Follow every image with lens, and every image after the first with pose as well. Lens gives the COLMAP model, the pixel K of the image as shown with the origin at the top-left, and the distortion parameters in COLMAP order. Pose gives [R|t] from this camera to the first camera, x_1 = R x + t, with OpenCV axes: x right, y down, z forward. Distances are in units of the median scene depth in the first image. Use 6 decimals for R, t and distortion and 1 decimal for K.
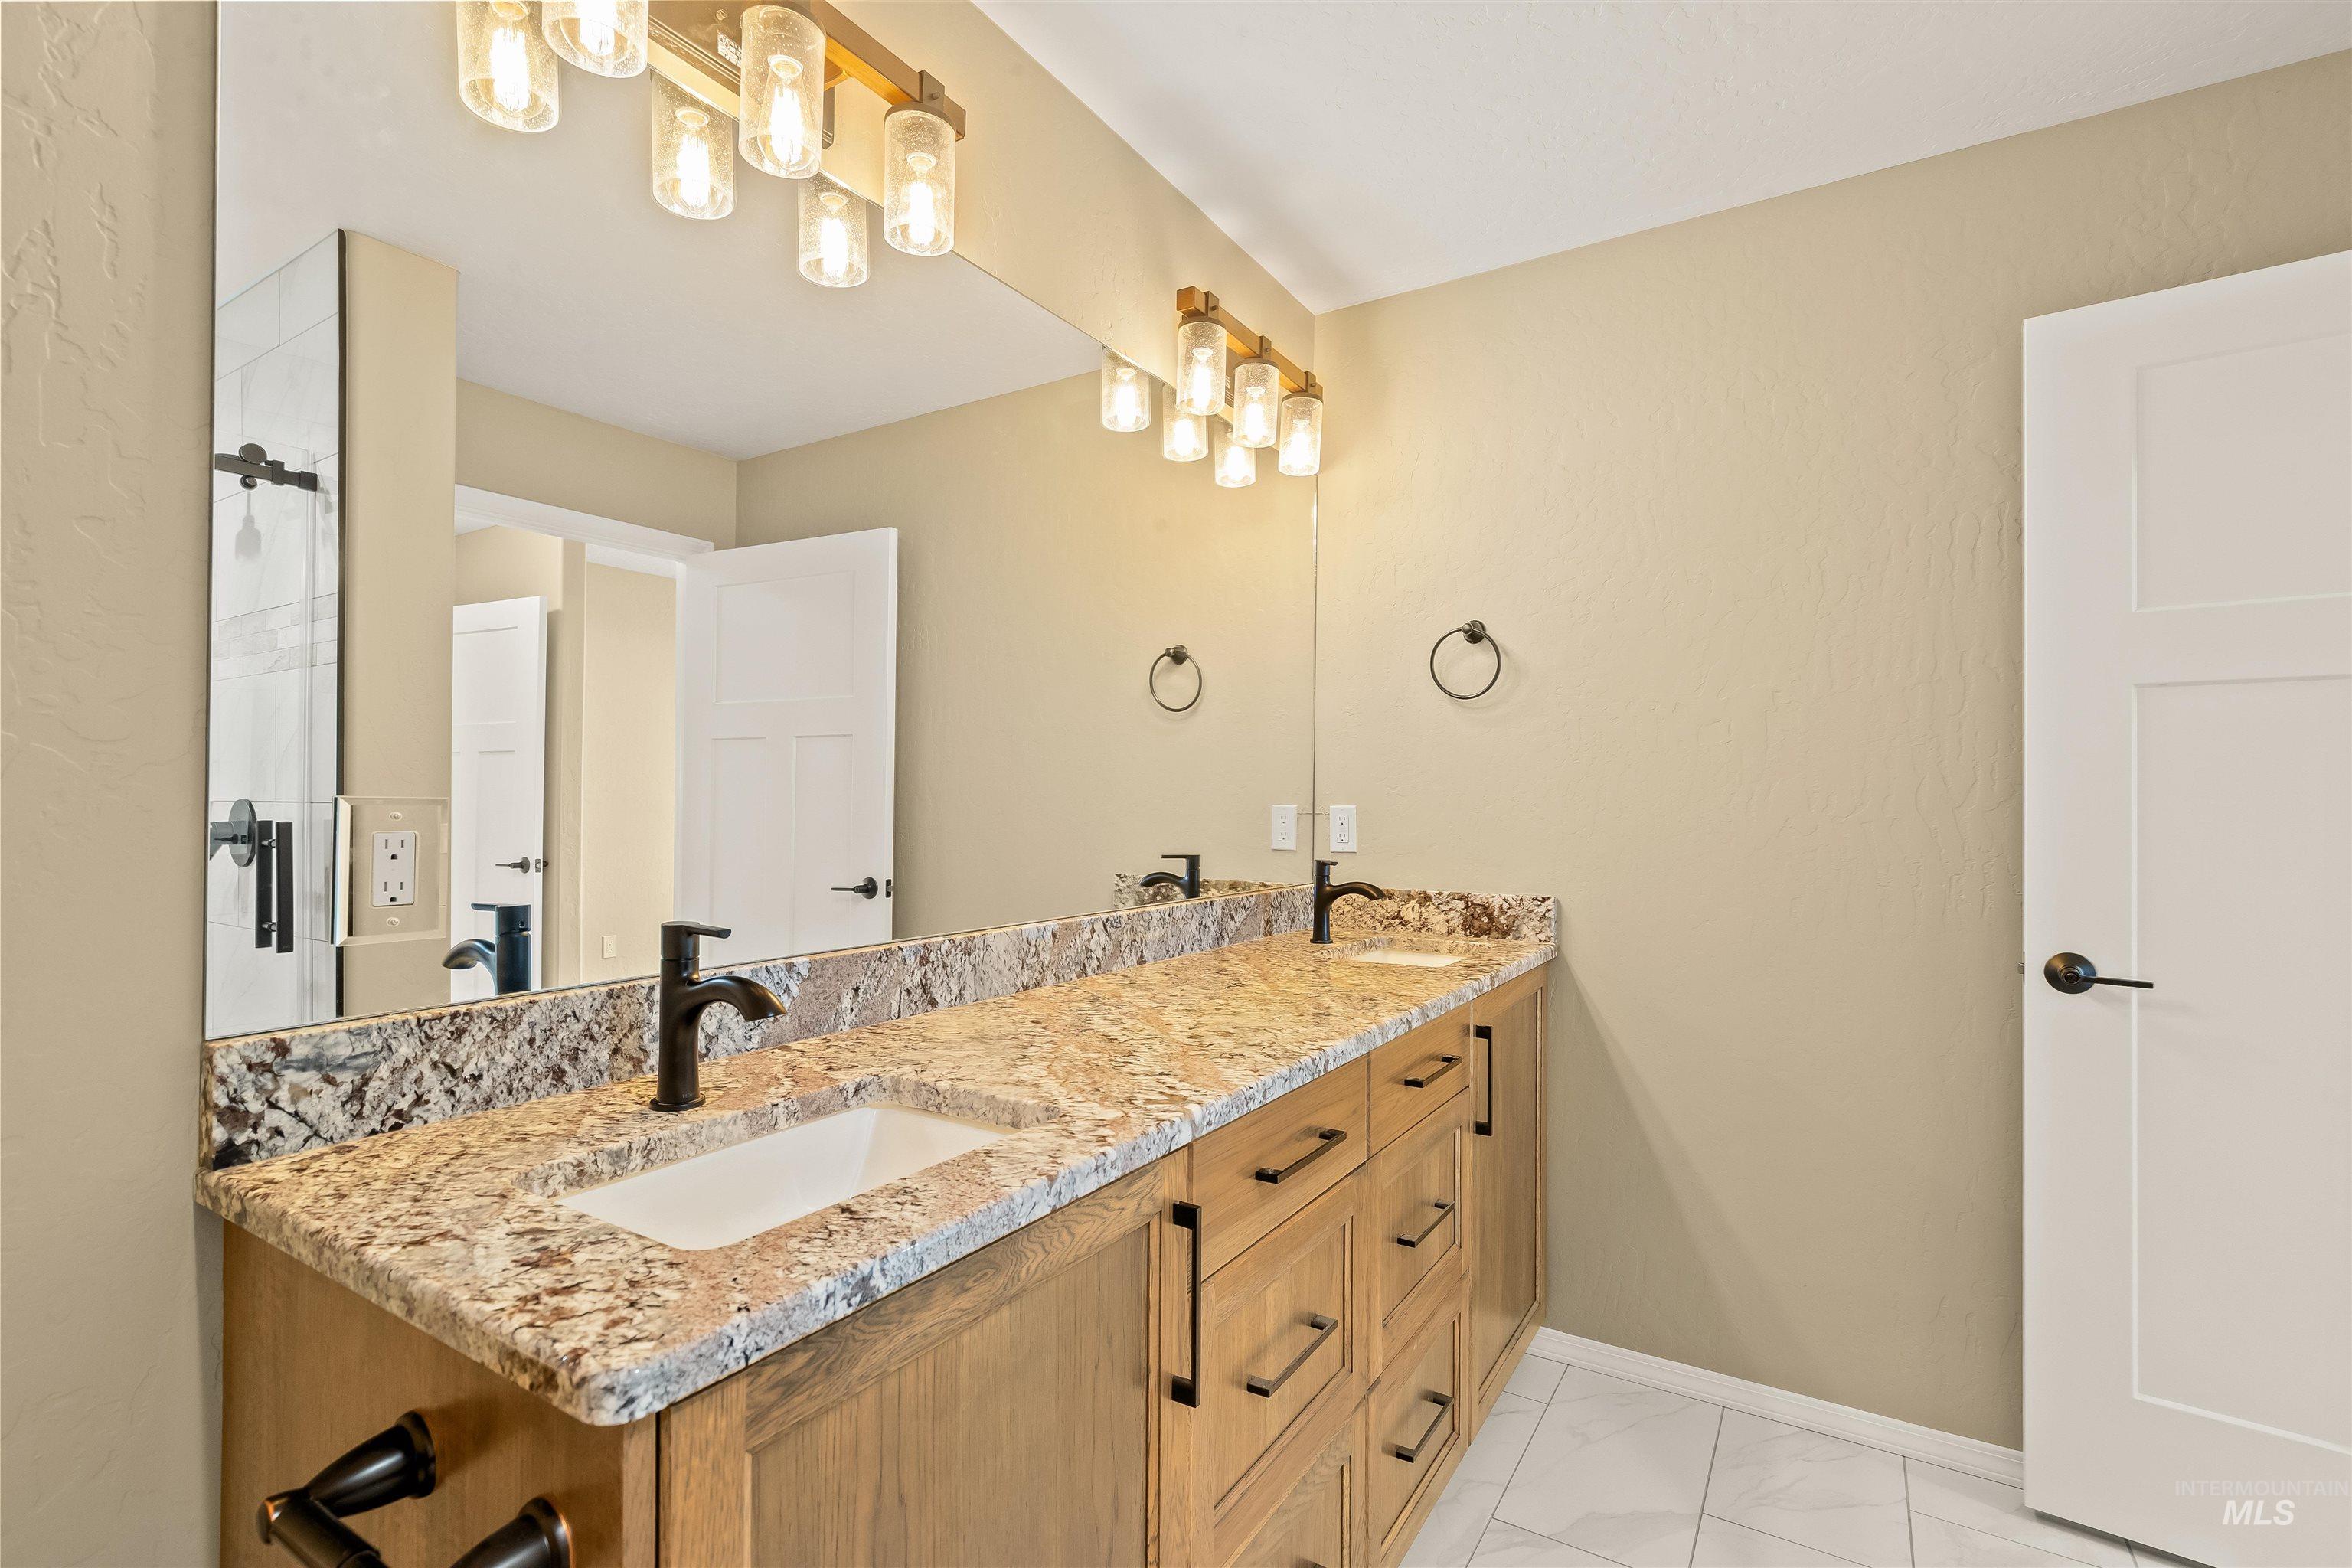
lens RADIAL K [[1075.6, 0, 1176.3], [0, 1075.6, 791.0], [0, 0, 1]] dist [0.002495, 0.000214]
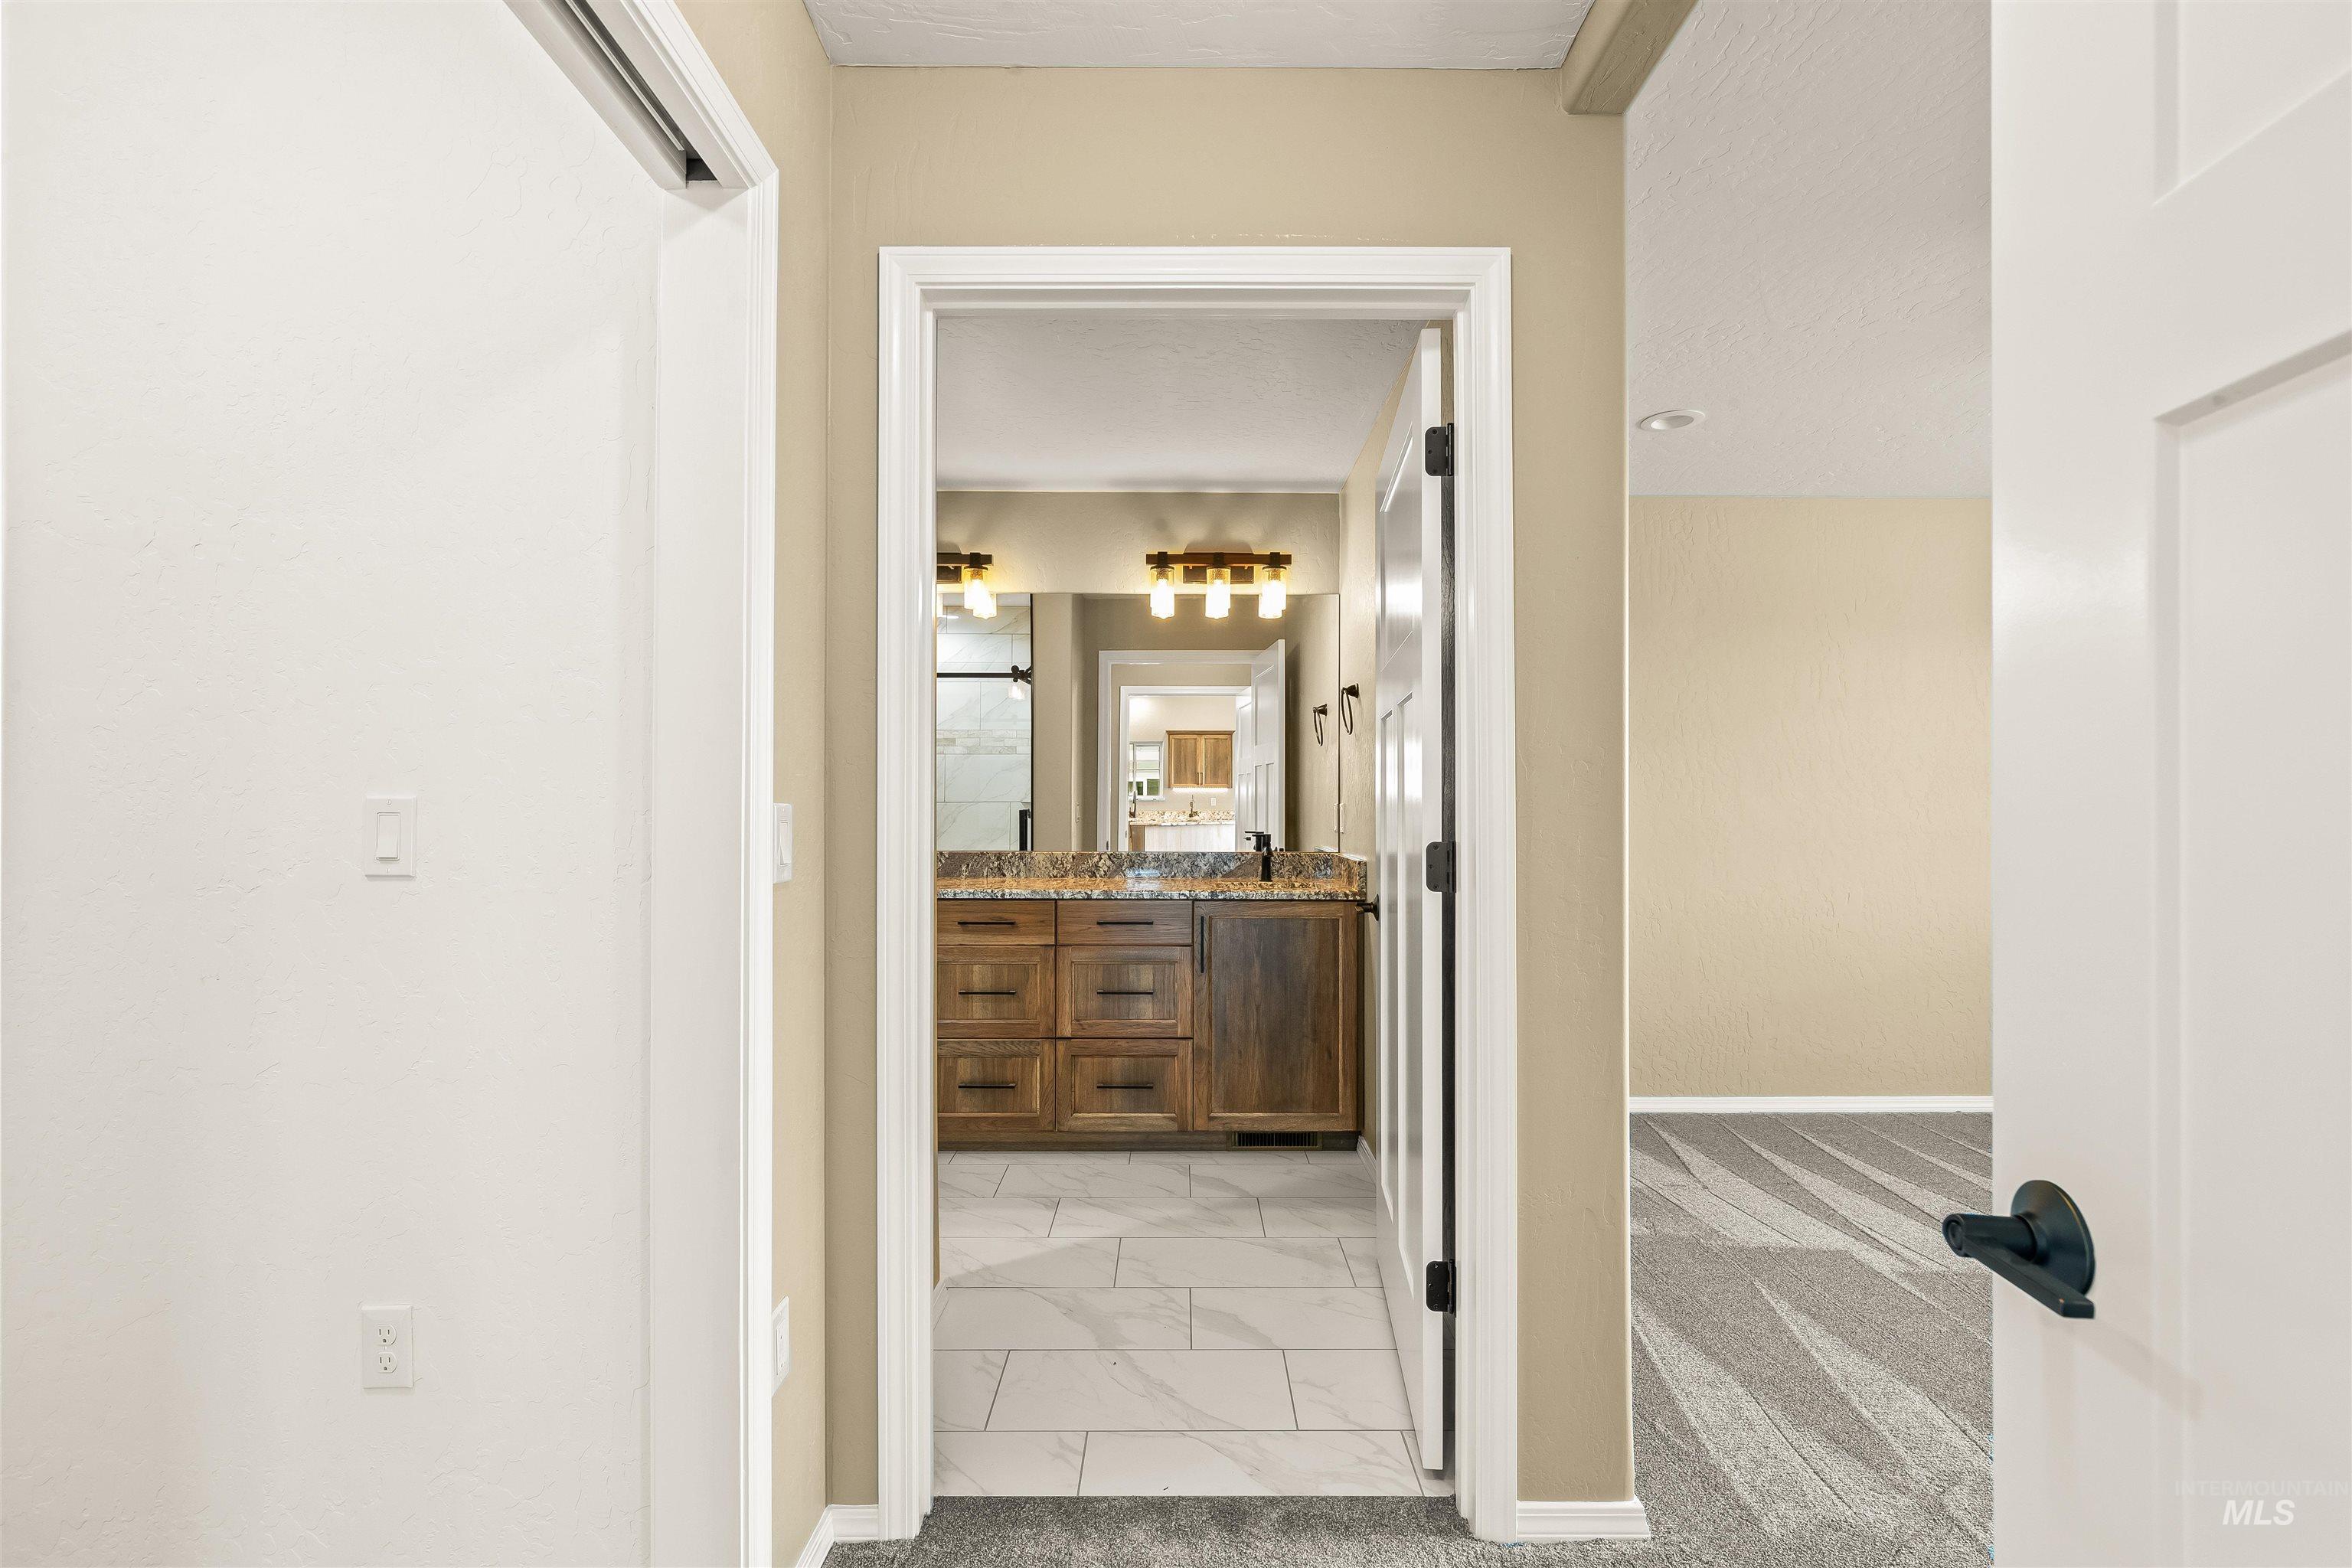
lens RADIAL K [[1075.6, 0, 1172.7], [0, 1075.6, 788.1], [0, 0, 1]] dist [0.002495, 0.000214]
pose [[0.533822, -0.001723, -0.845595, 1.958491], [0.005509, 0.999984, 0.001440, -0.019961], [0.845579, -0.005428, 0.533823, -0.078114]]
